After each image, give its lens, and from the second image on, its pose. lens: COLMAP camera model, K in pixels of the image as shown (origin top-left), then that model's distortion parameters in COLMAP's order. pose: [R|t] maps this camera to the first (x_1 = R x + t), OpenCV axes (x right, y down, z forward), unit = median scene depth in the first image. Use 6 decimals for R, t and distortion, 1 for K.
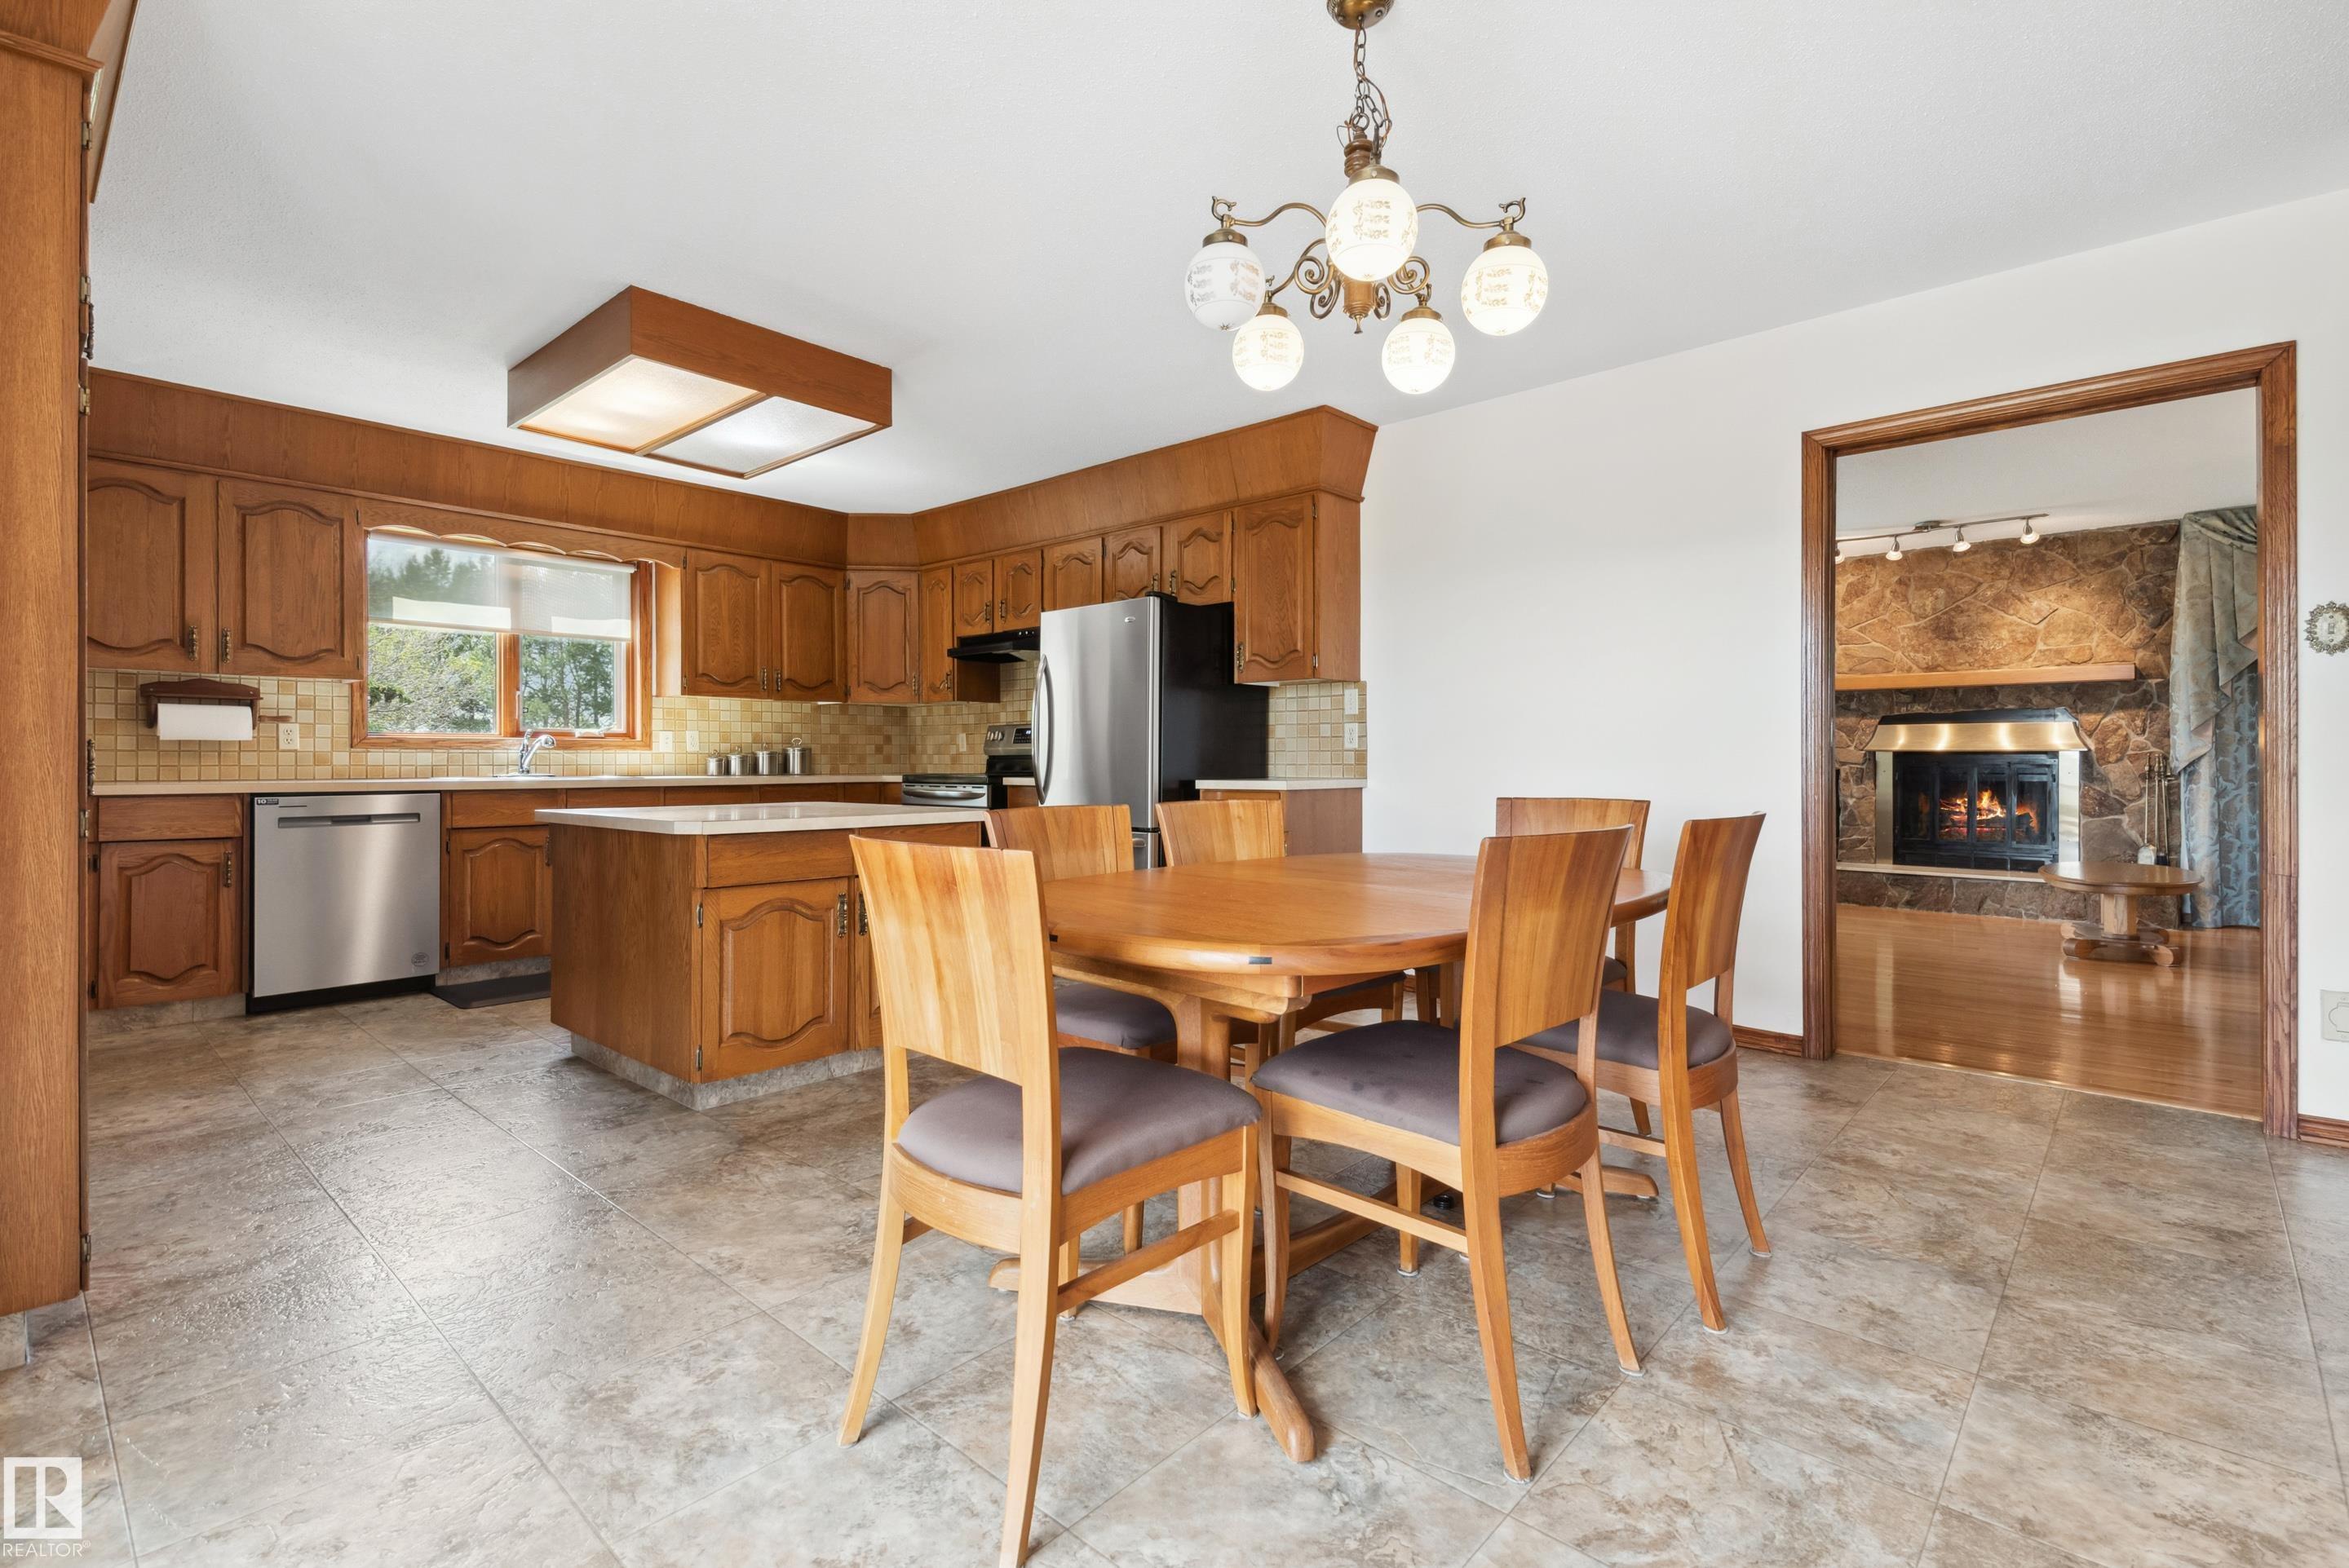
lens RADIAL K [[1071.4, 0, 1187.6], [0, 1071.4, 761.8], [0, 0, 1]] dist [0.041347, -0.016221]
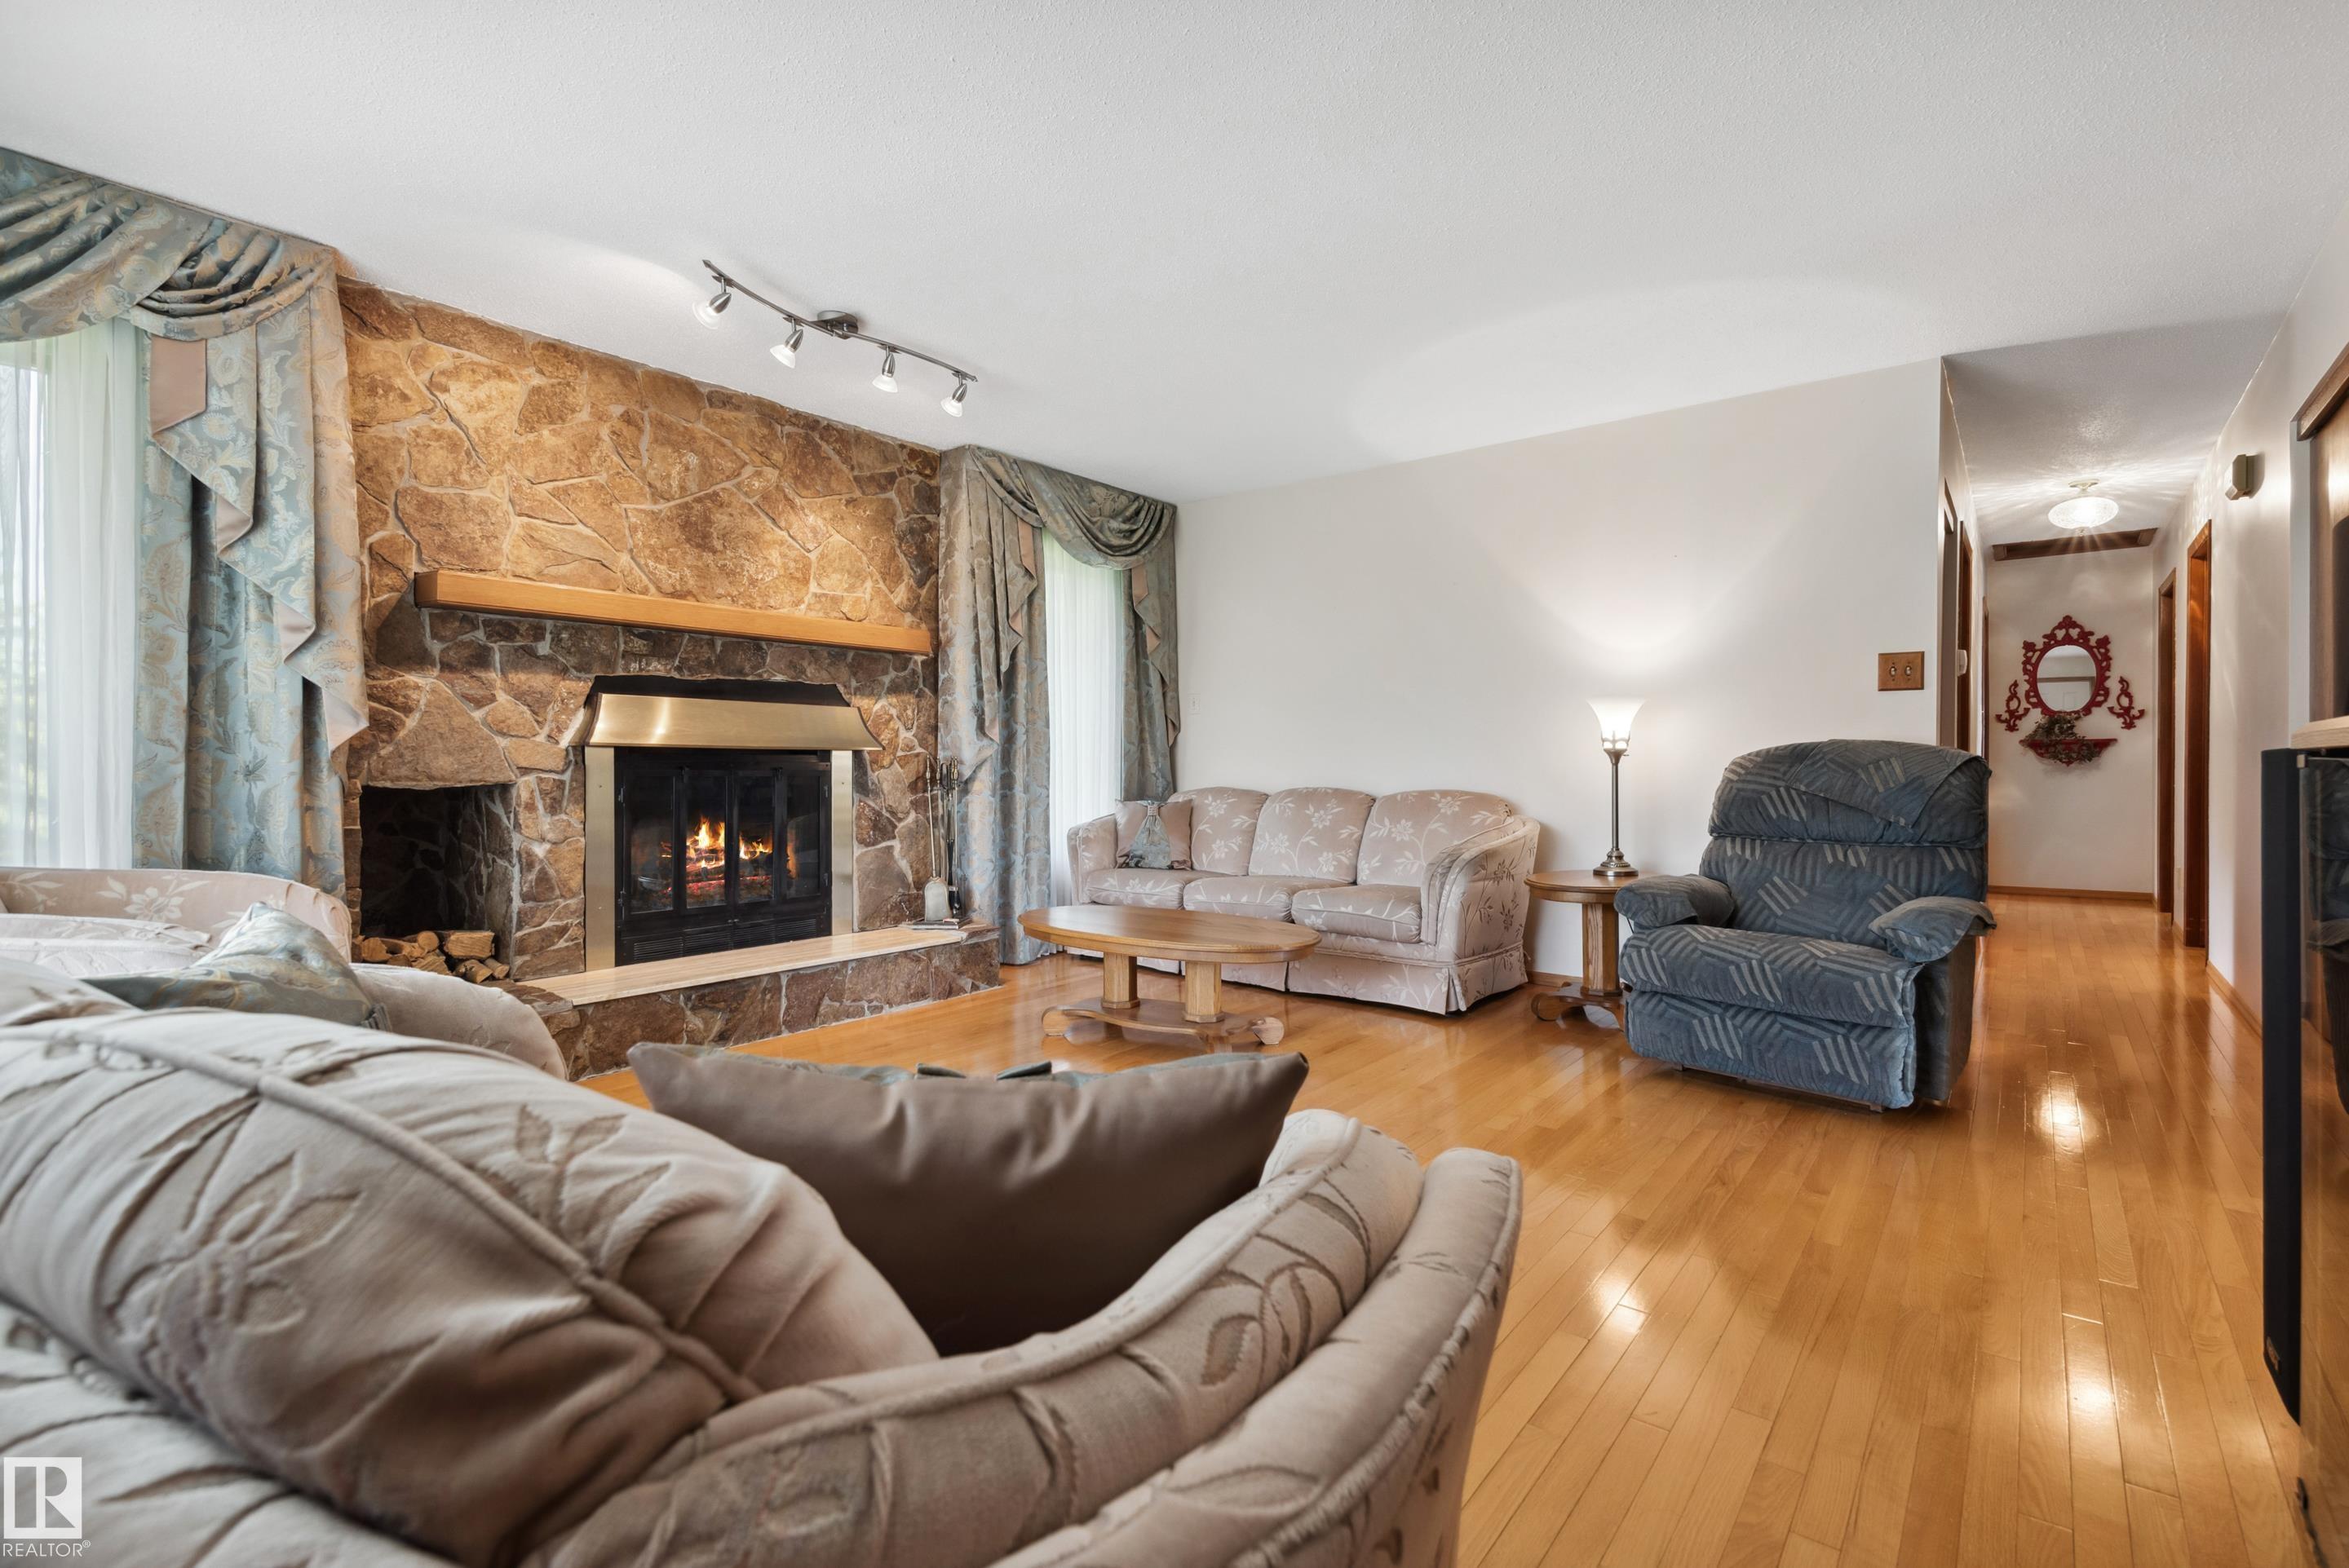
lens RADIAL K [[1066.8, 0, 1183.2], [0, 1066.8, 773.3], [0, 0, 1]] dist [0.038888, -0.015247]
pose [[-0.061558, -0.009108, 0.998062, 0.139003], [-0.000109, 0.999958, 0.009119, -0.001854], [-0.998104, 0.000452, -0.061556, 0.850136]]
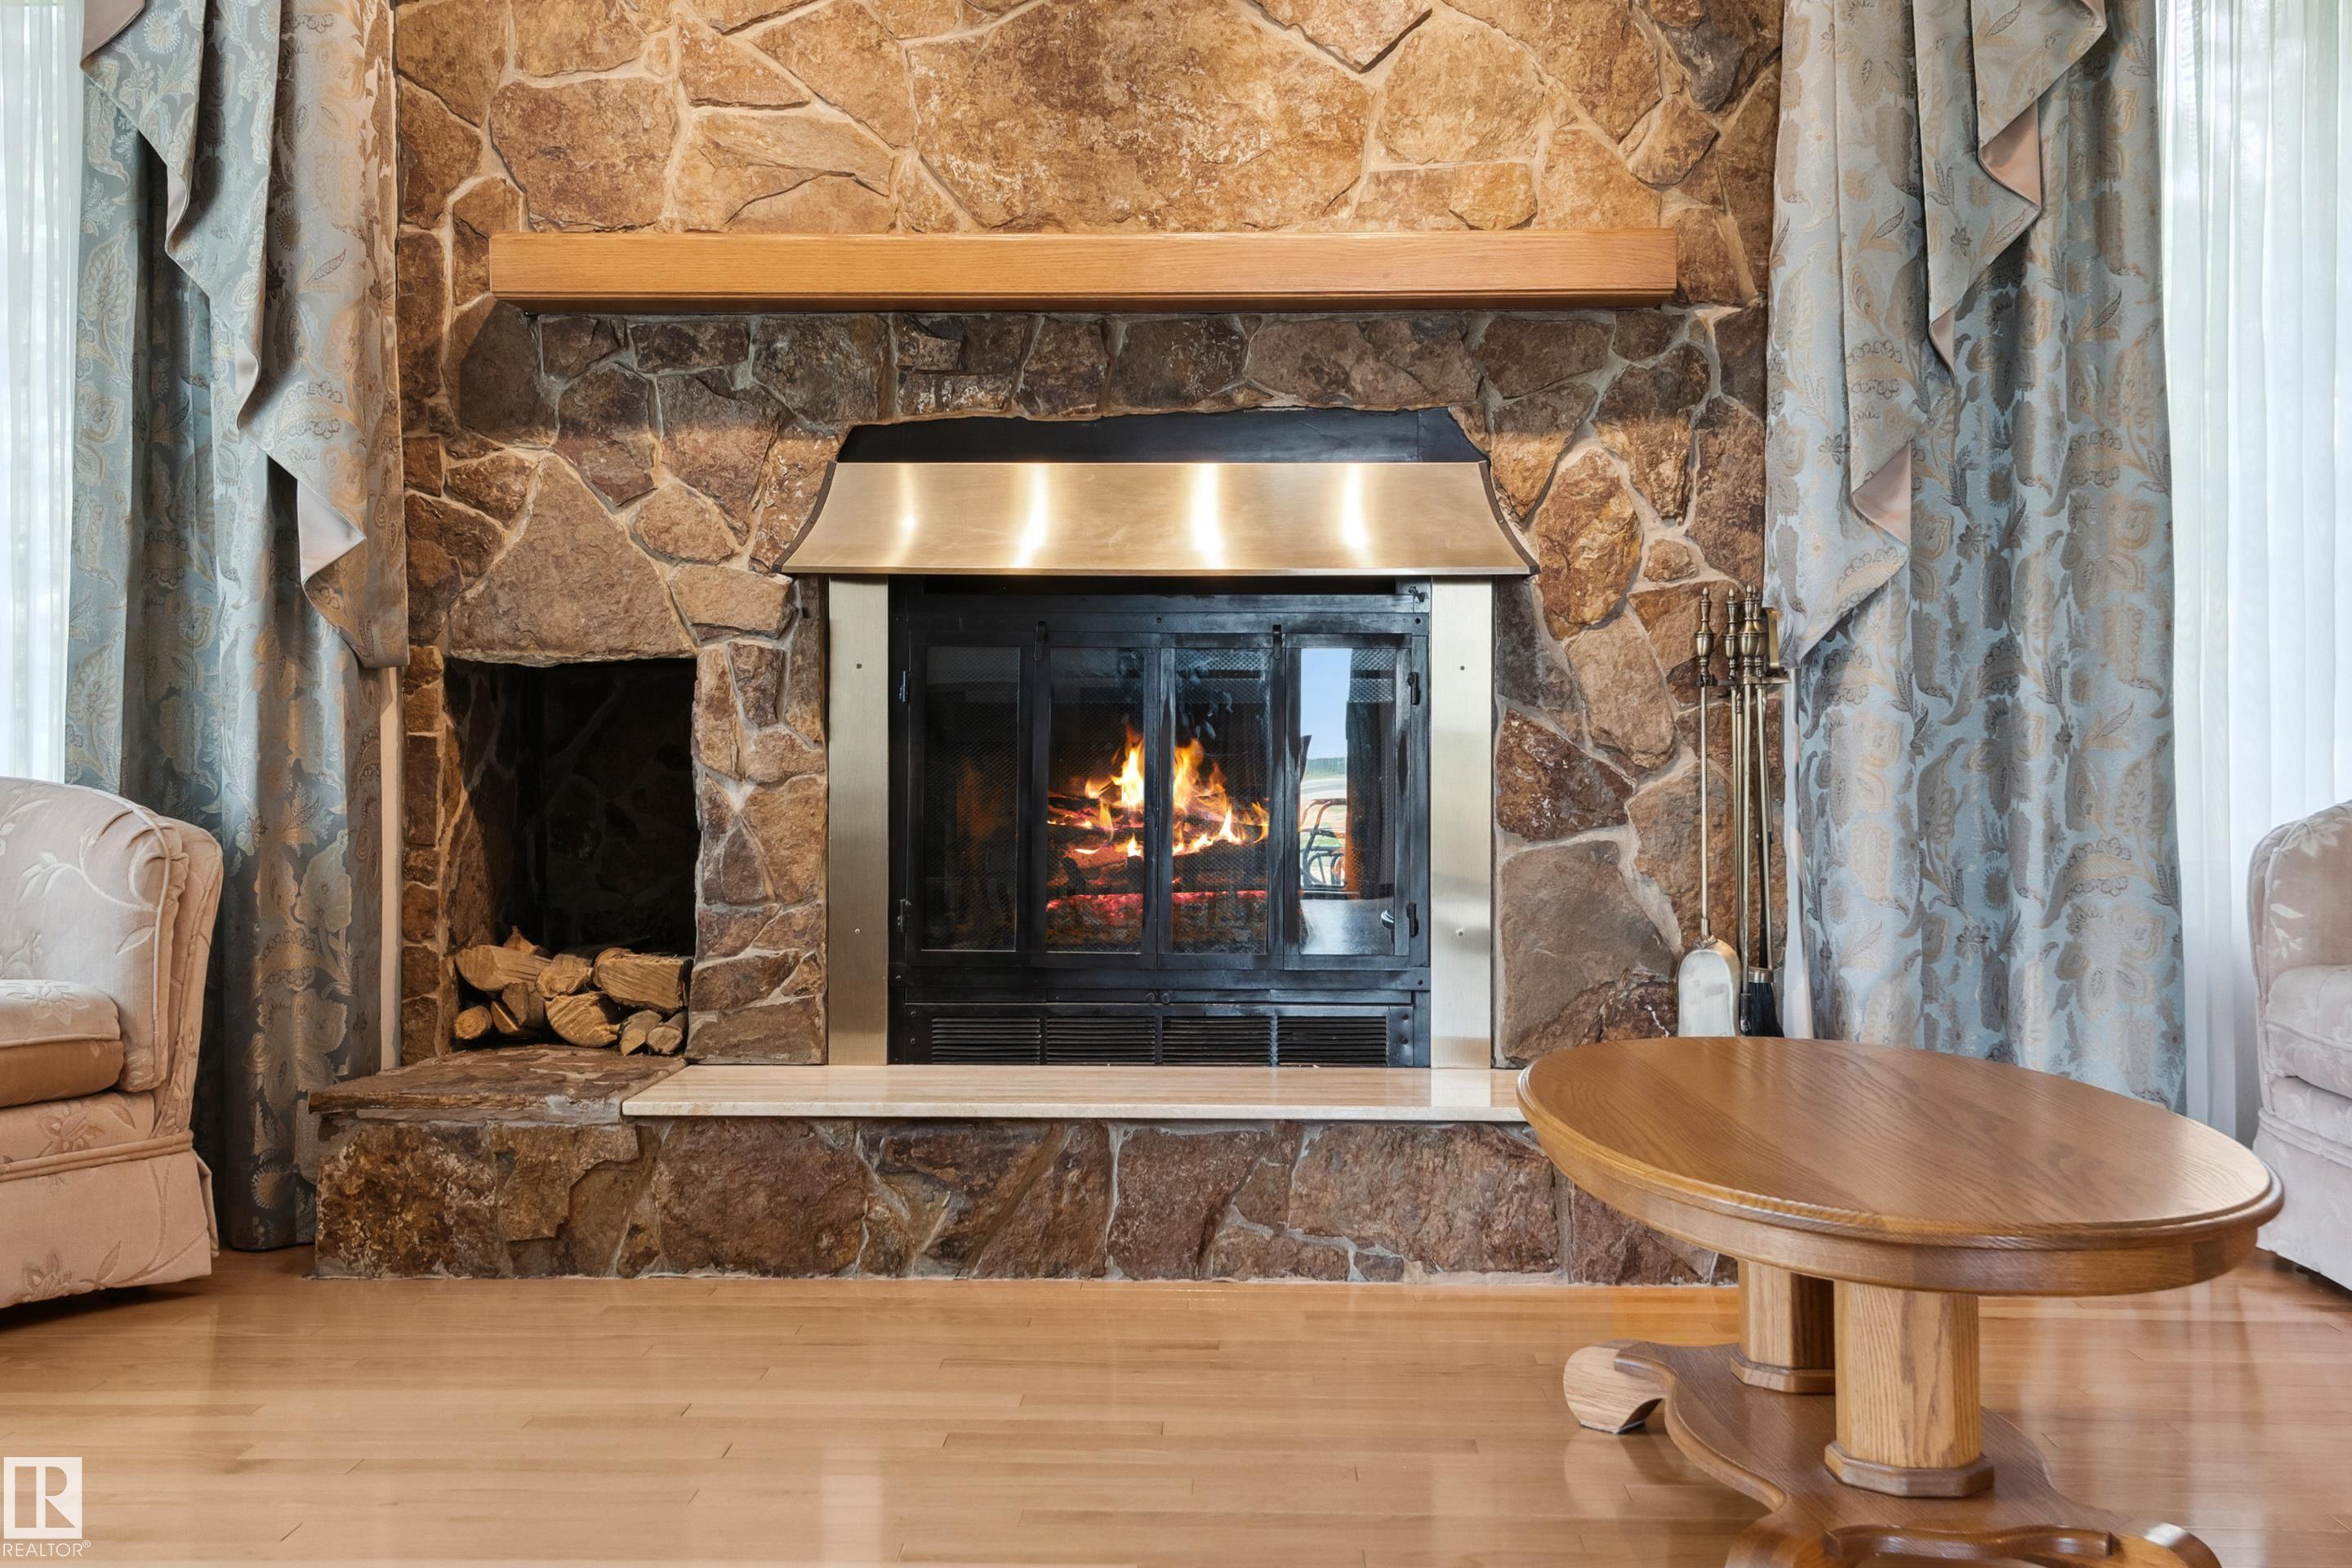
lens RADIAL K [[2605.5, 0, 1171.1], [0, 2605.5, 731.7], [0, 0, 1]] dist [0.103628, -0.018314]
pose [[0.768348, 0.004126, 0.640019, 0.374906], [-0.000604, 0.999983, -0.005722, 0.029321], [-0.640032, 0.004010, 0.768338, 0.590537]]
